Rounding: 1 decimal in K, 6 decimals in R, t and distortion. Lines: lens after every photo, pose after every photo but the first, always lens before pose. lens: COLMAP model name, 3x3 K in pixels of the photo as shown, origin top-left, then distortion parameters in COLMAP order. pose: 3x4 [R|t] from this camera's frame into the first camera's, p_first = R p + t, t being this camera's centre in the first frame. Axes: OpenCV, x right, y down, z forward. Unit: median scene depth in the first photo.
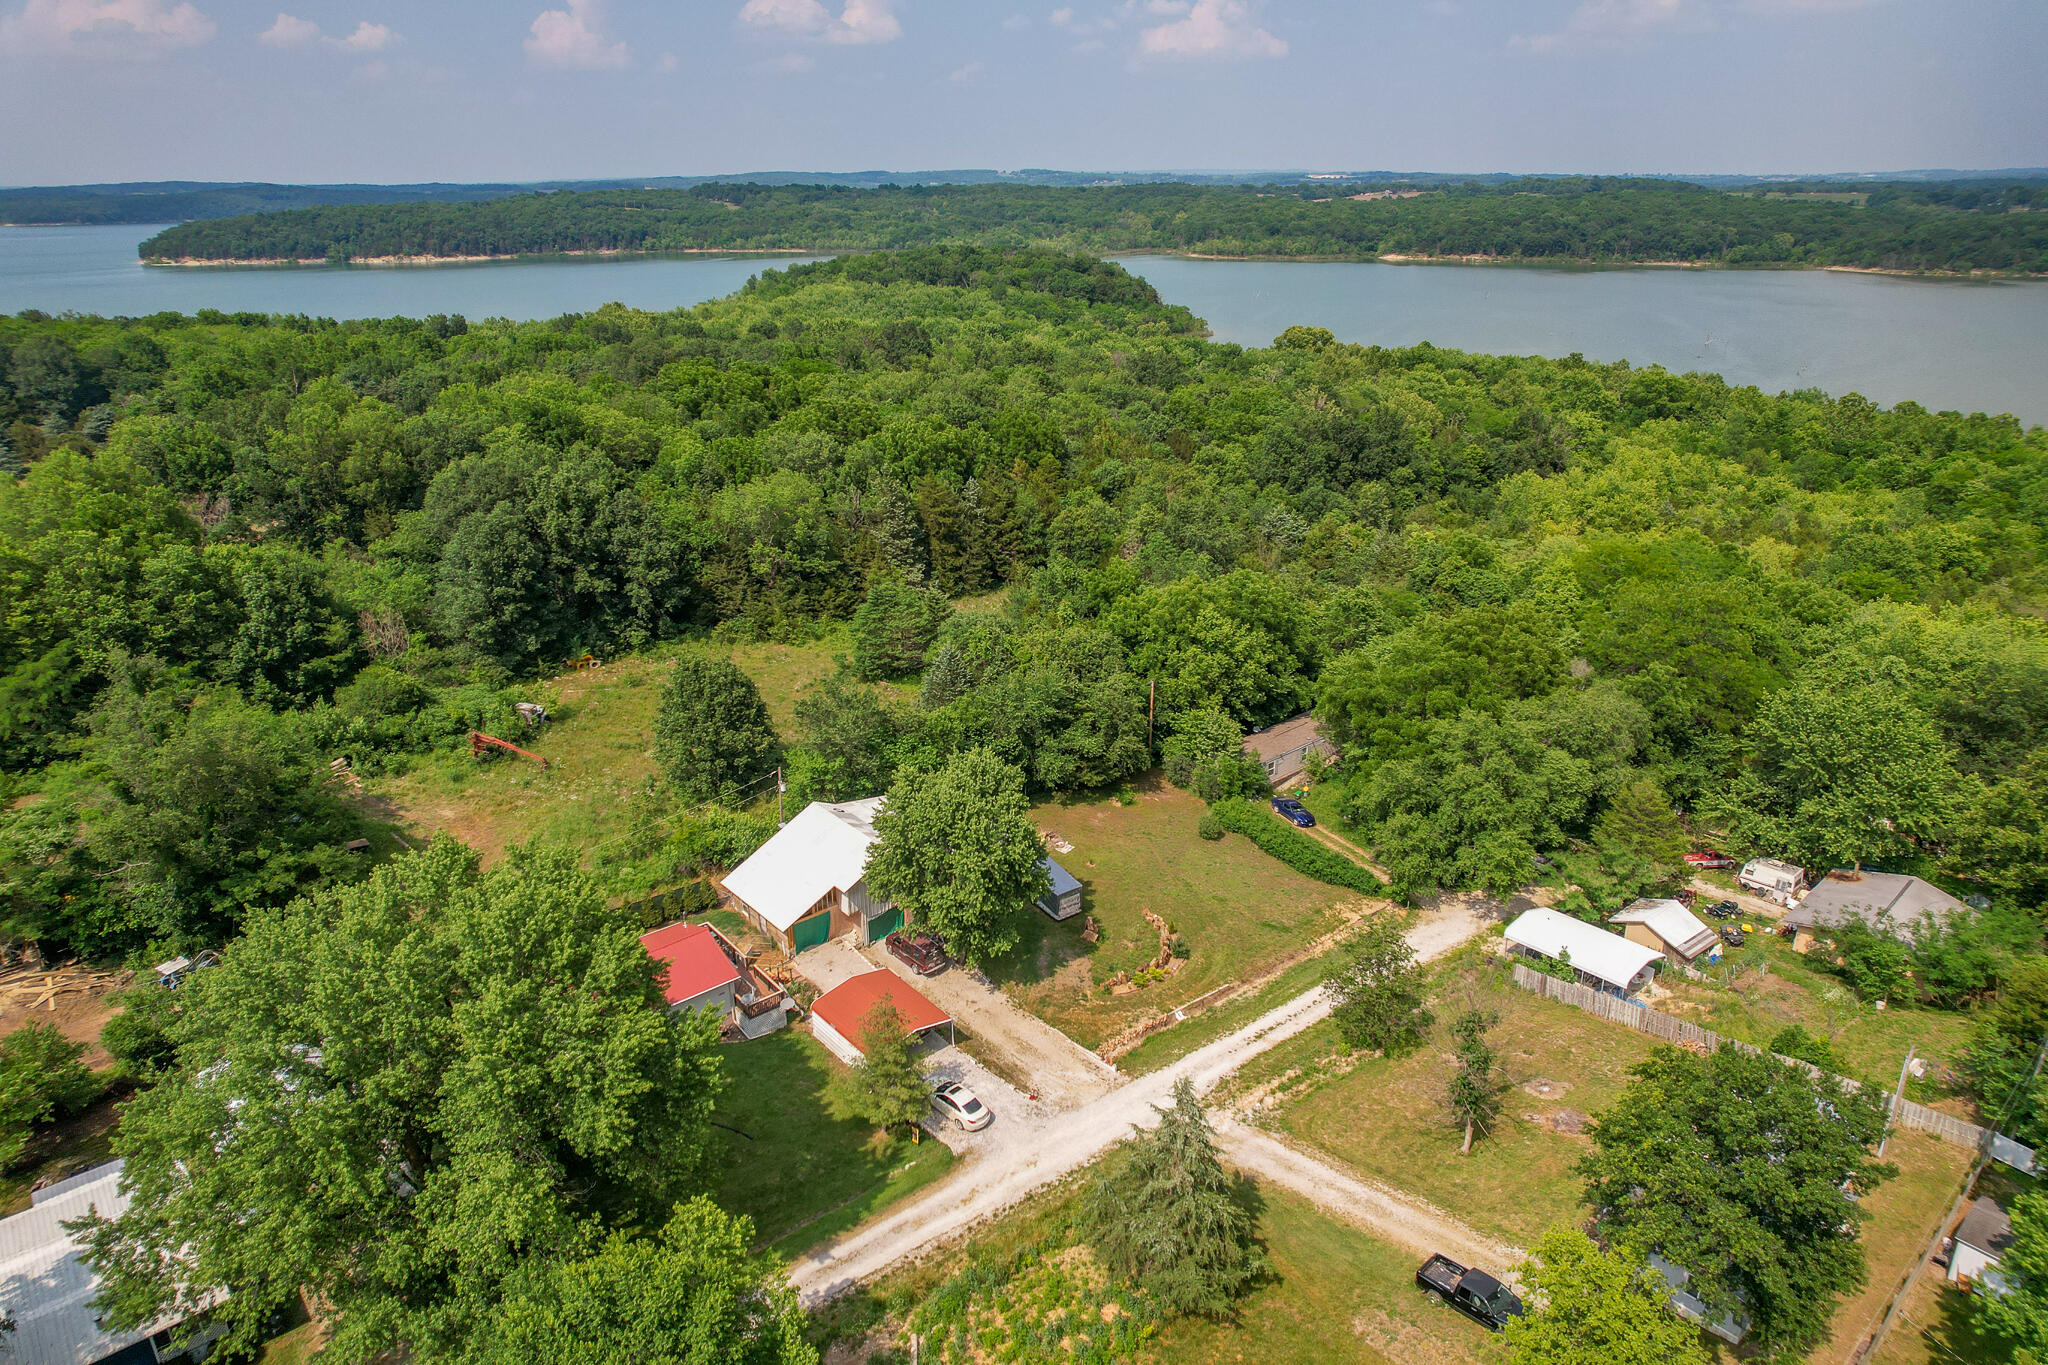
lens RADIAL K [[1307.1, 0, 1034.5], [0, 1307.1, 678.5], [0, 0, 1]] dist [-0.077825, 0.068086]
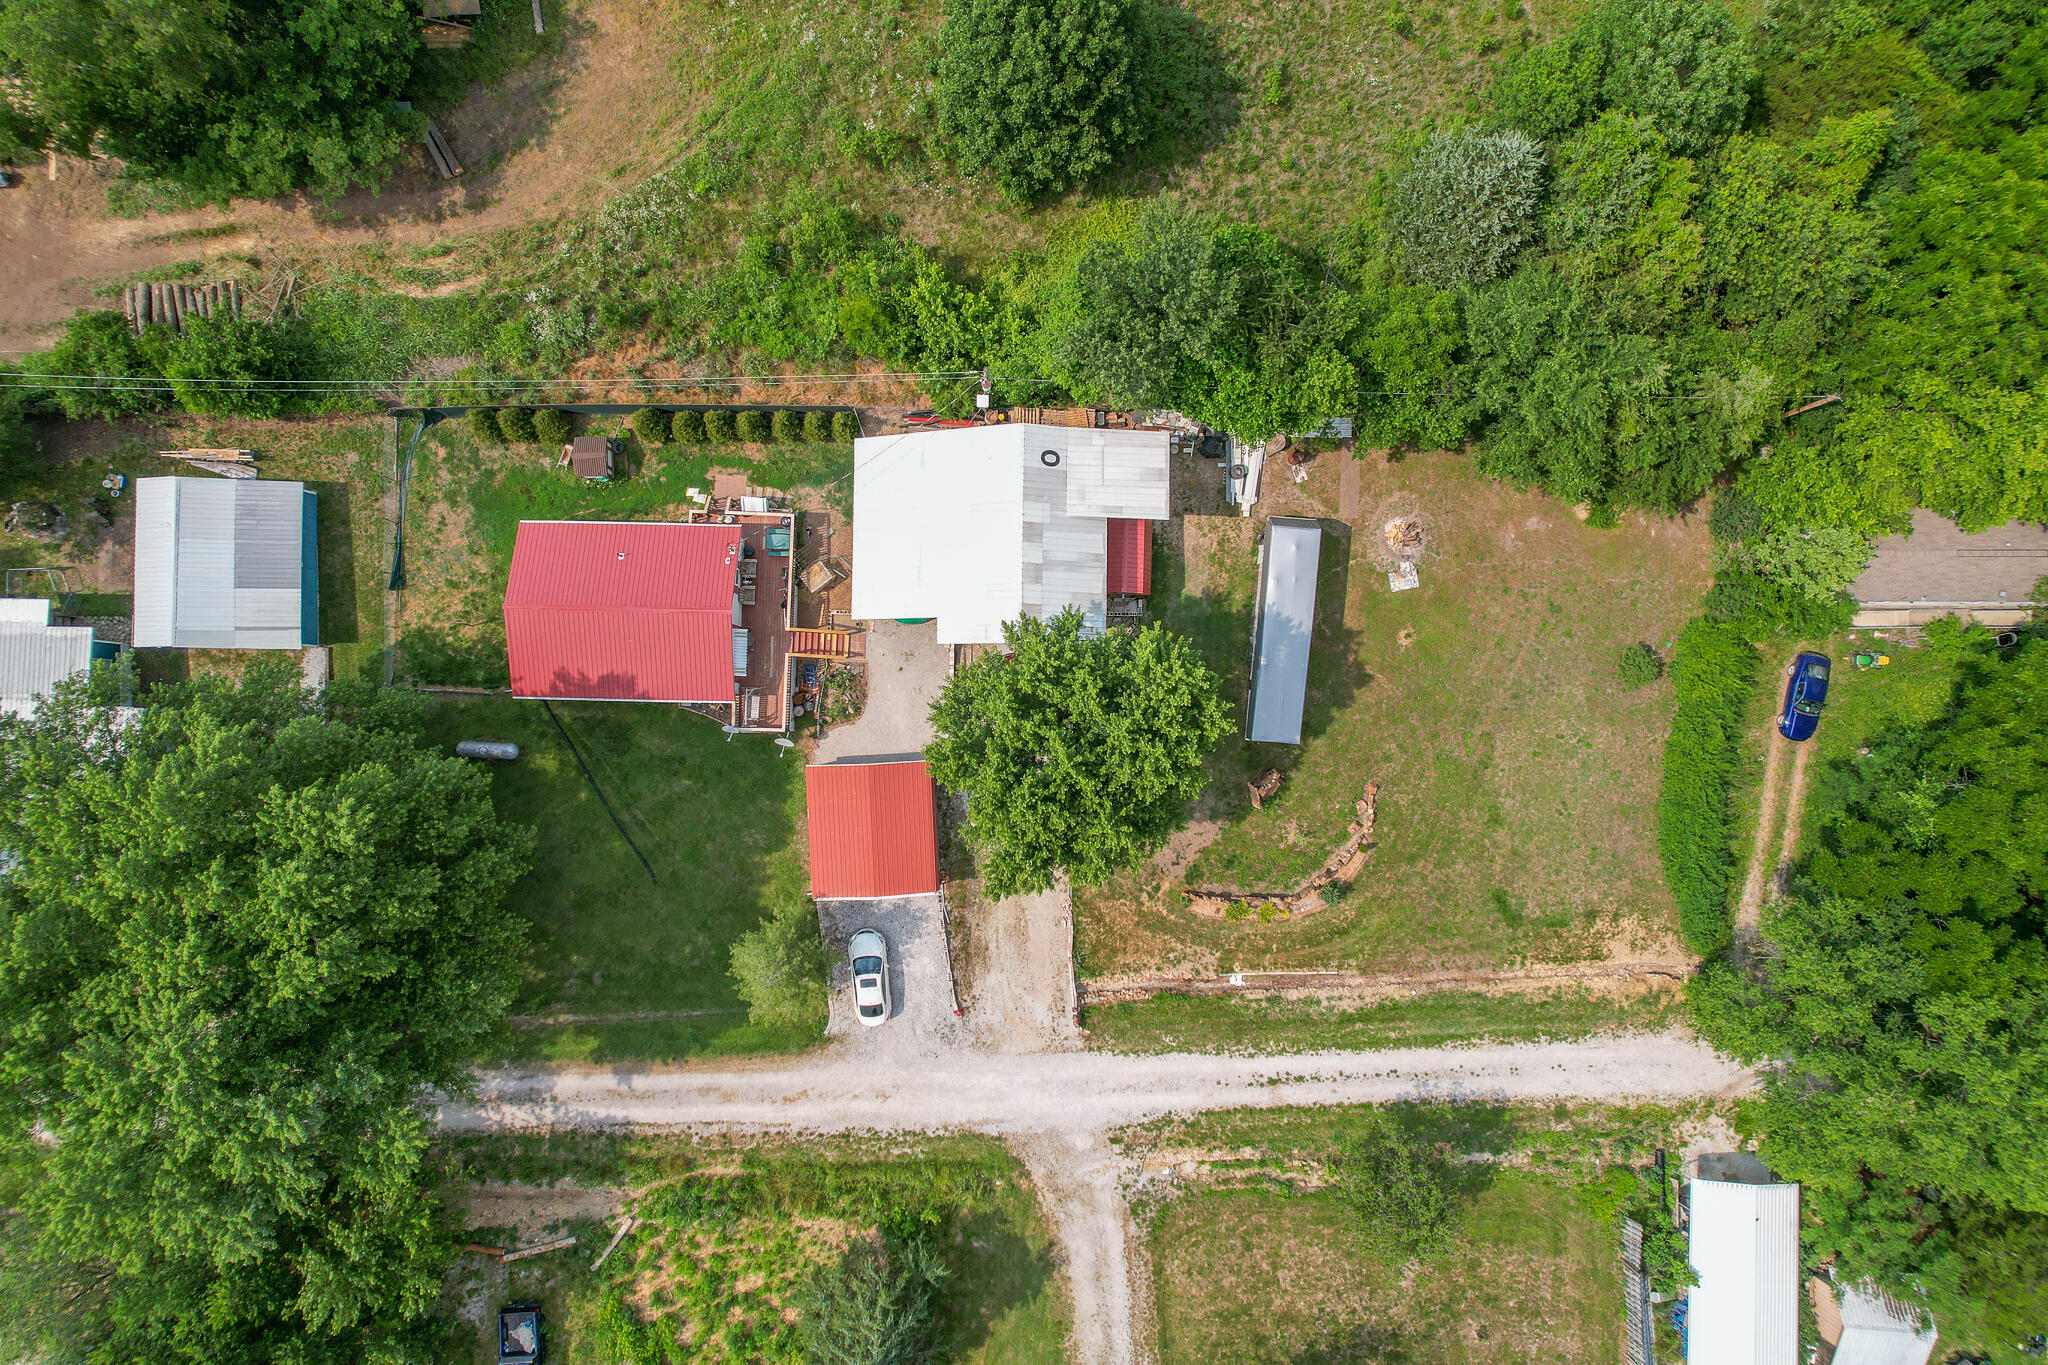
lens RADIAL K [[1307.1, 0, 1034.5], [0, 1307.1, 678.5], [0, 0, 1]] dist [-0.077825, 0.068086]
pose [[0.749846, 0.661582, -0.006332, -0.060443], [-0.252181, 0.294648, 0.921731, -0.314507], [0.611666, -0.689559, 0.387779, 0.500664]]
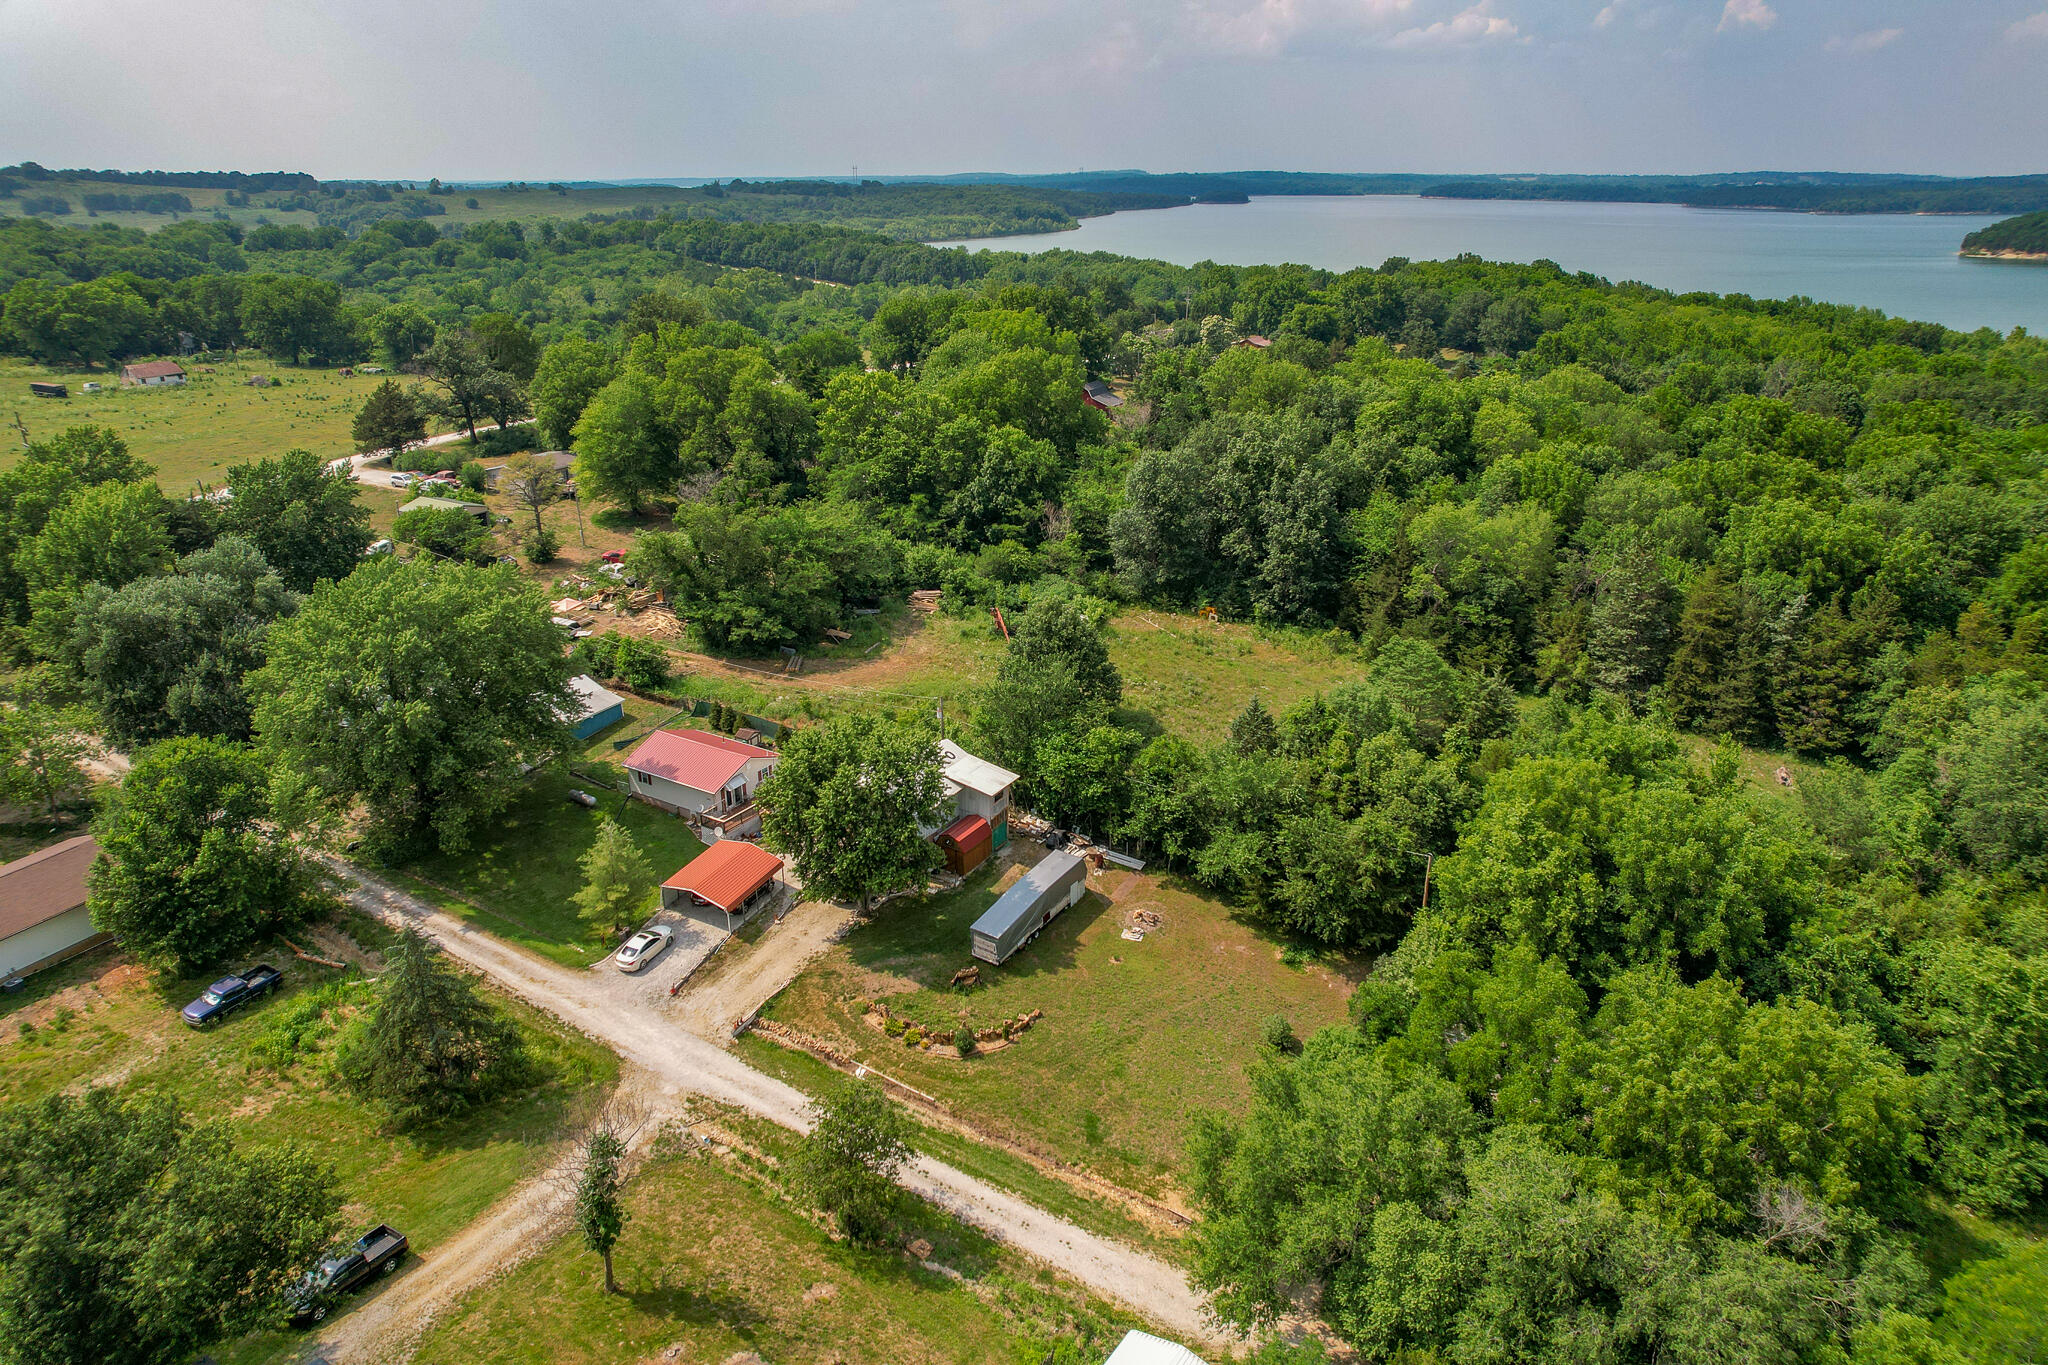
lens RADIAL K [[1307.1, 0, 1034.5], [0, 1307.1, 678.5], [0, 0, 1]] dist [-0.077825, 0.068086]
pose [[0.316709, 0.350121, -0.881539, 0.574279], [-0.343690, 0.908584, 0.237386, -0.168969], [0.884066, 0.227794, 0.408090, 0.447475]]
